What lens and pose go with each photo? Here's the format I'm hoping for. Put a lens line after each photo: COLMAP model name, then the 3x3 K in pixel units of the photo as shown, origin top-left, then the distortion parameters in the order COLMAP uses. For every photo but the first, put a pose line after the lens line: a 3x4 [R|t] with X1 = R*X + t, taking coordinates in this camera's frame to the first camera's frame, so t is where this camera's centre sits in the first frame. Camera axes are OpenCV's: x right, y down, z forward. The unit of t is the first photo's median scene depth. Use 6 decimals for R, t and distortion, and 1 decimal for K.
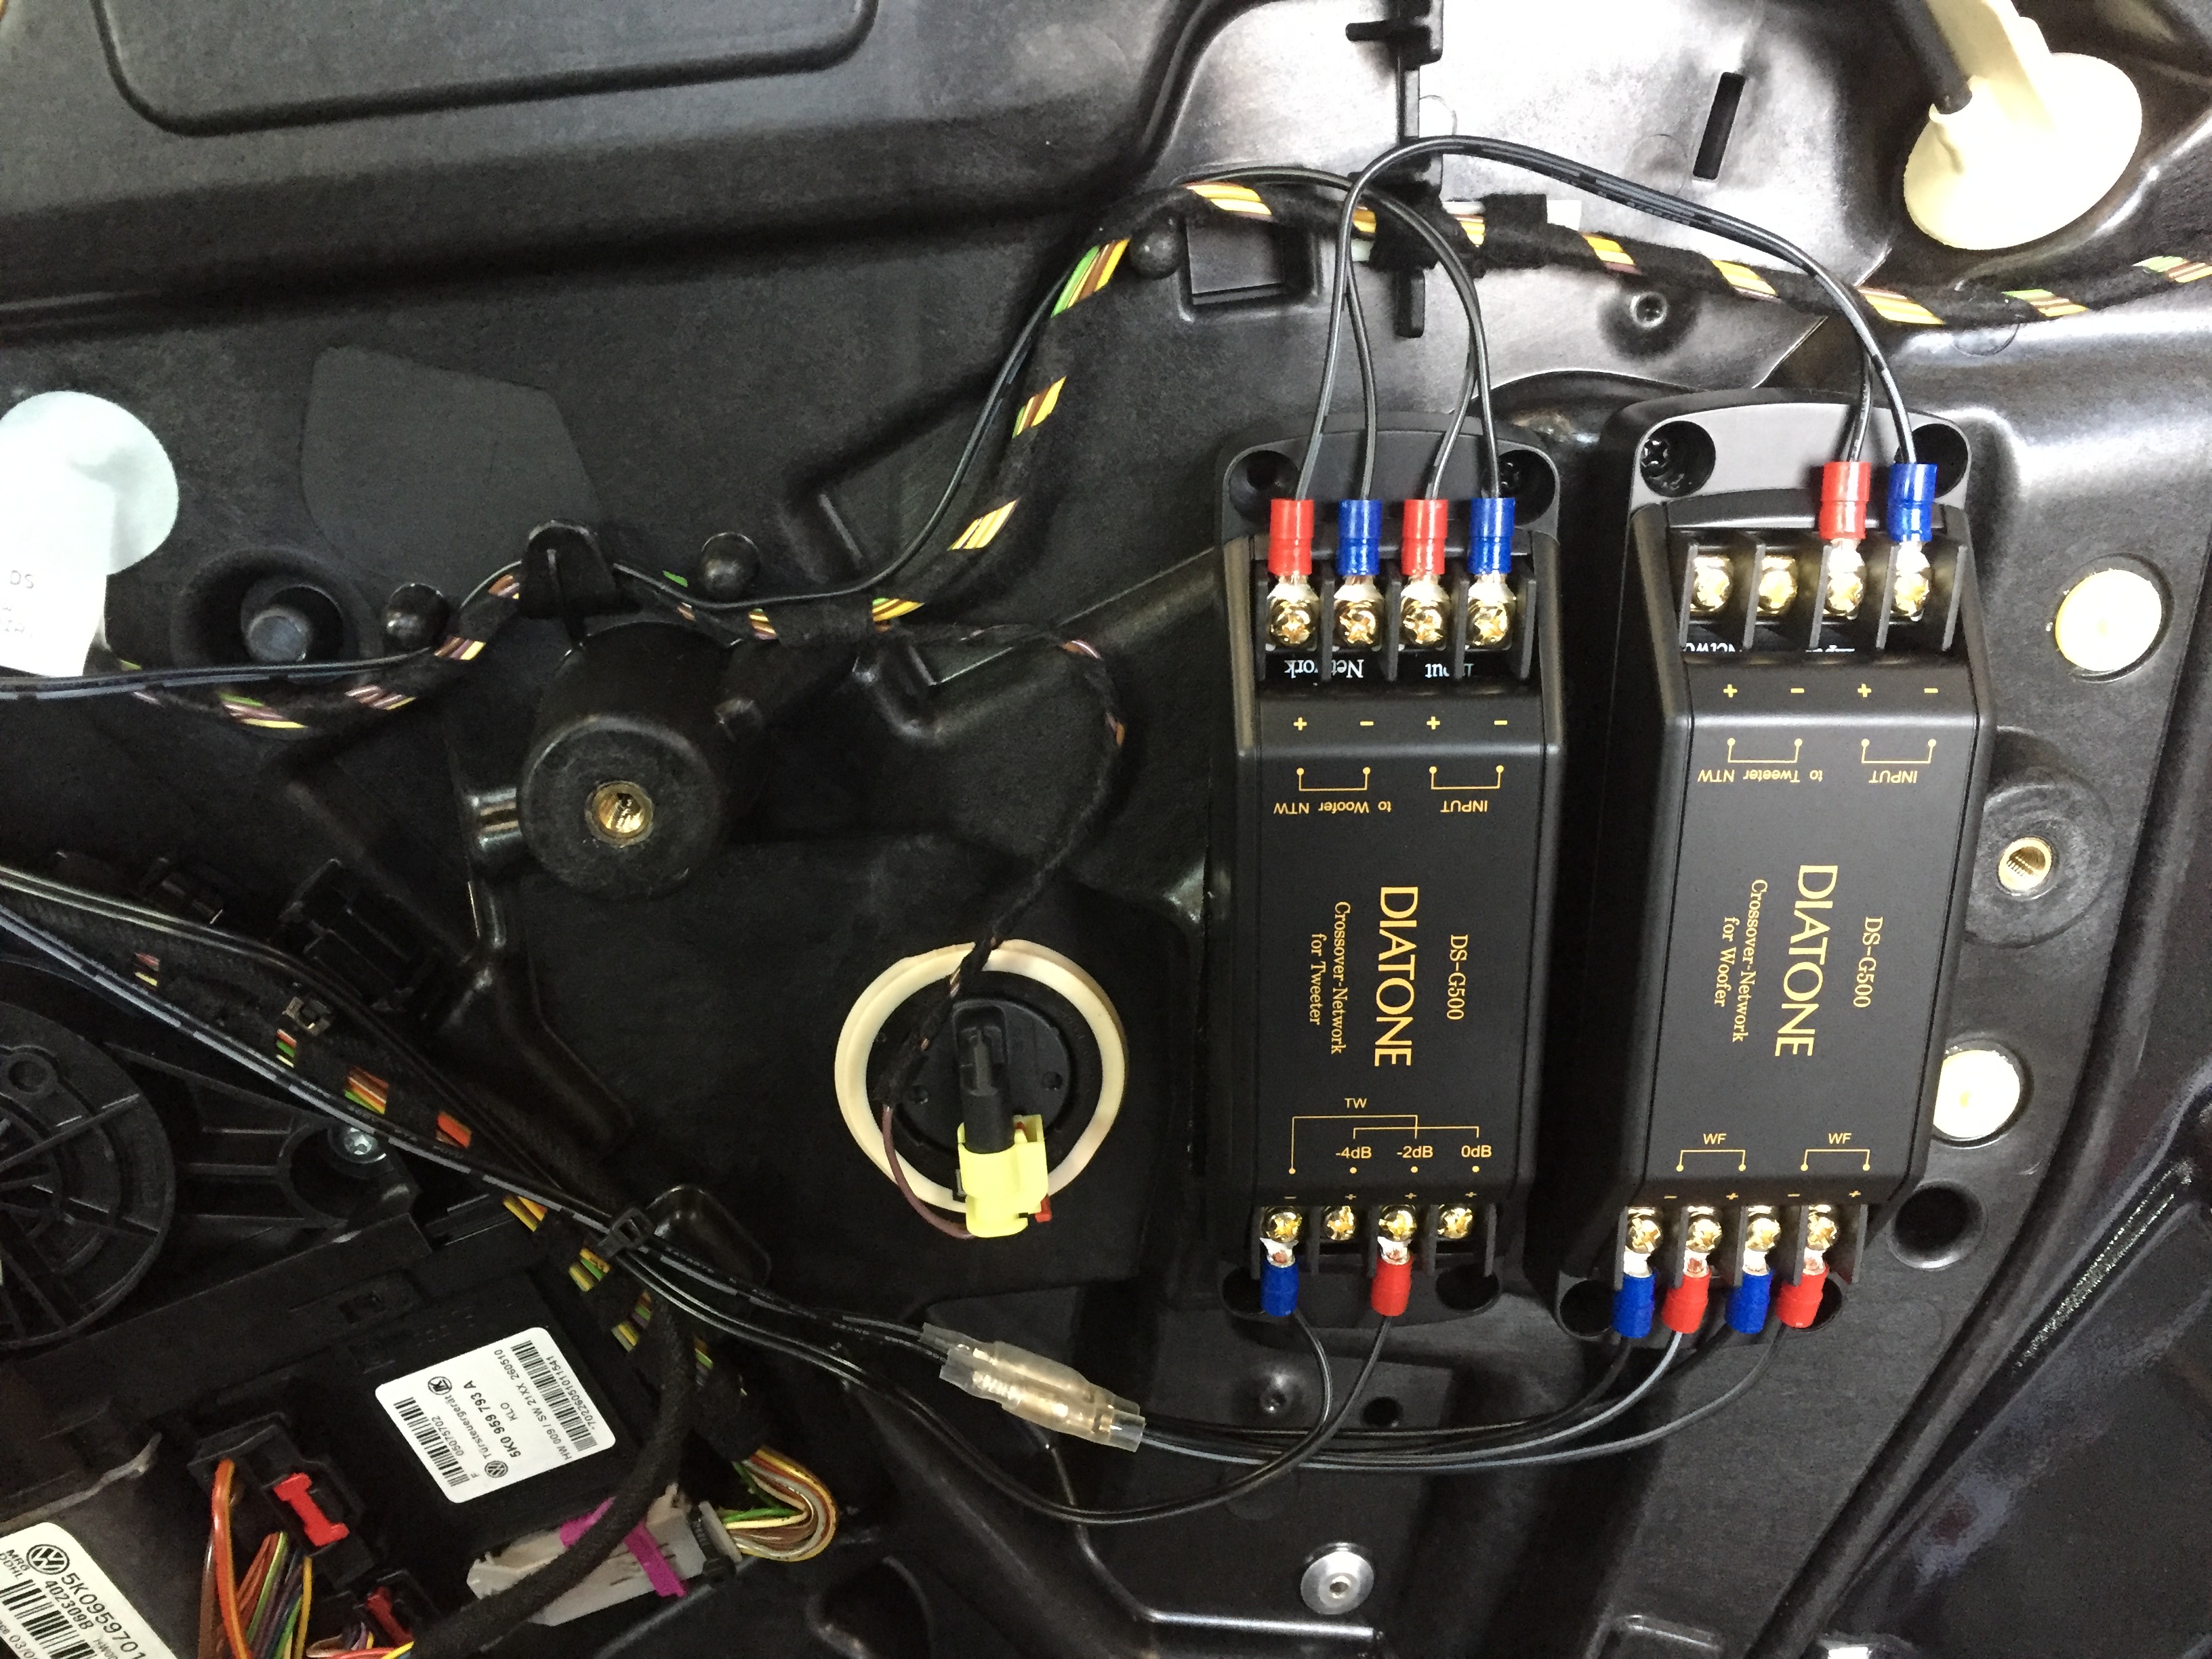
lens RADIAL K [[1844.6, 0, 1149.0], [0, 1844.6, 829.1], [0, 0, 1]] dist [0.093471, -0.165456]
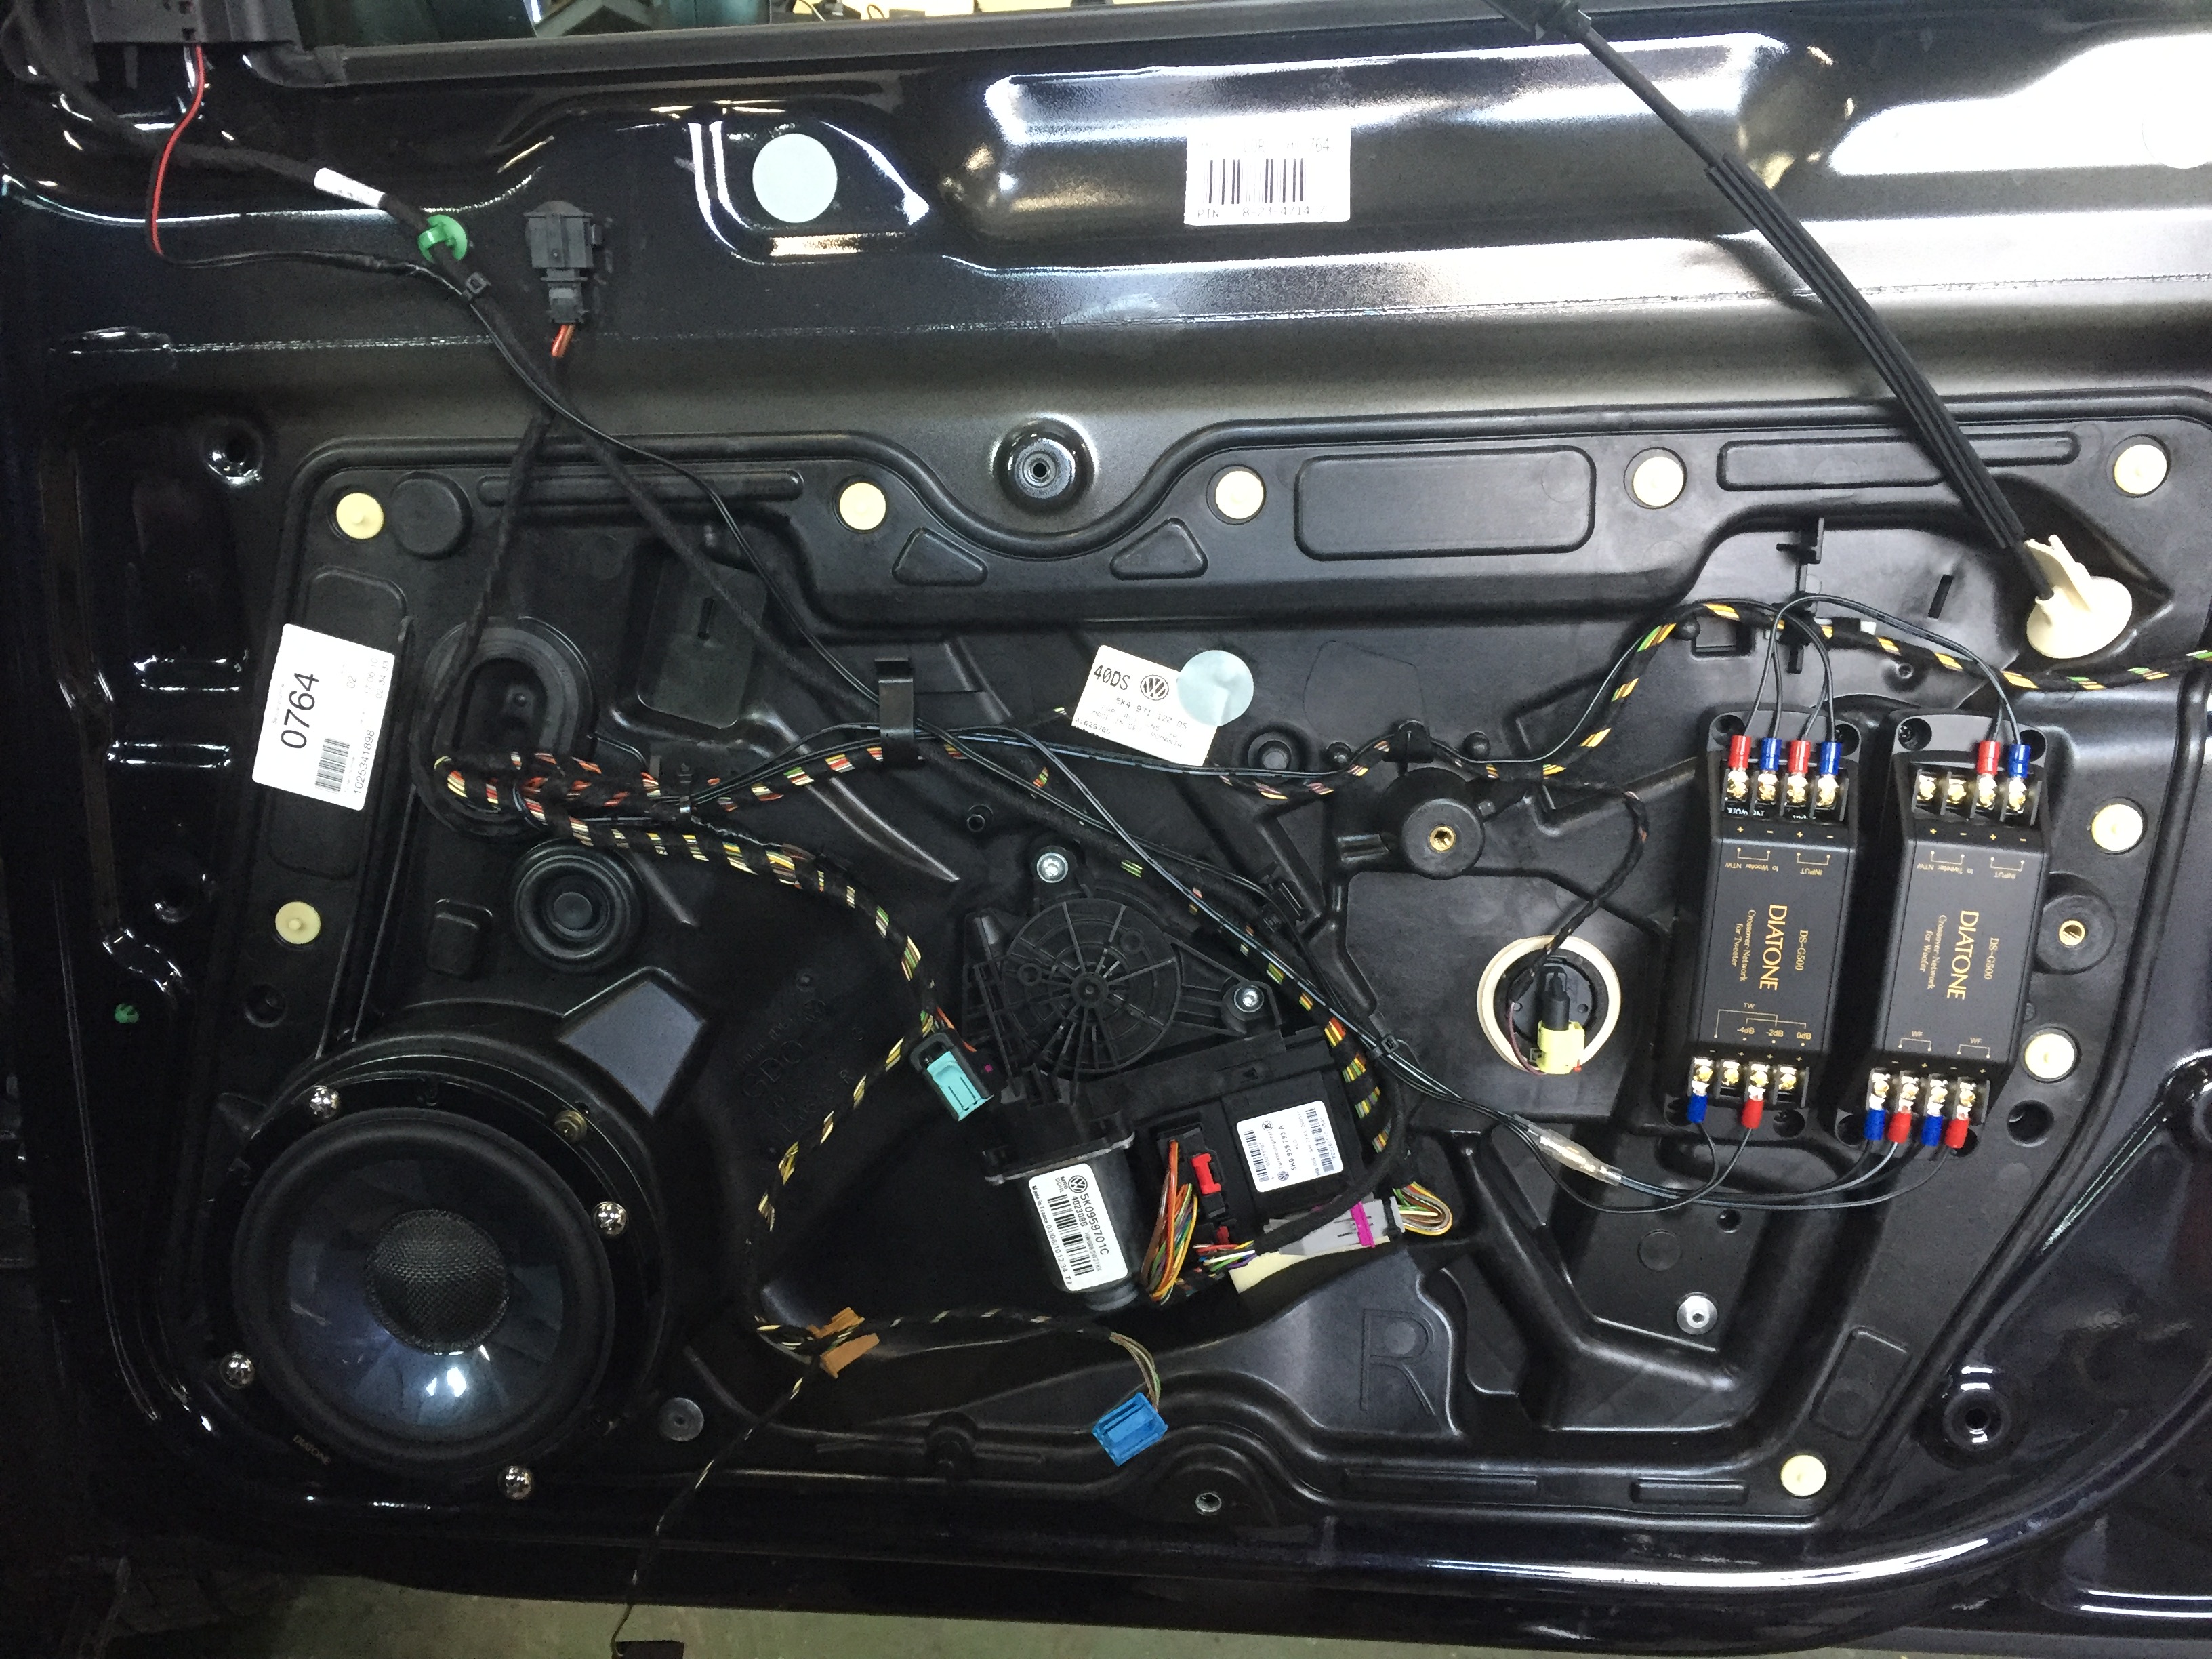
lens RADIAL K [[1844.6, 0, 1149.0], [0, 1844.6, 829.1], [0, 0, 1]] dist [0.093471, -0.165456]
pose [[0.988264, 0.094607, -0.119936, -0.354946], [-0.112479, 0.981917, -0.152274, 0.363971], [0.103361, 0.163977, 0.981034, -1.307953]]
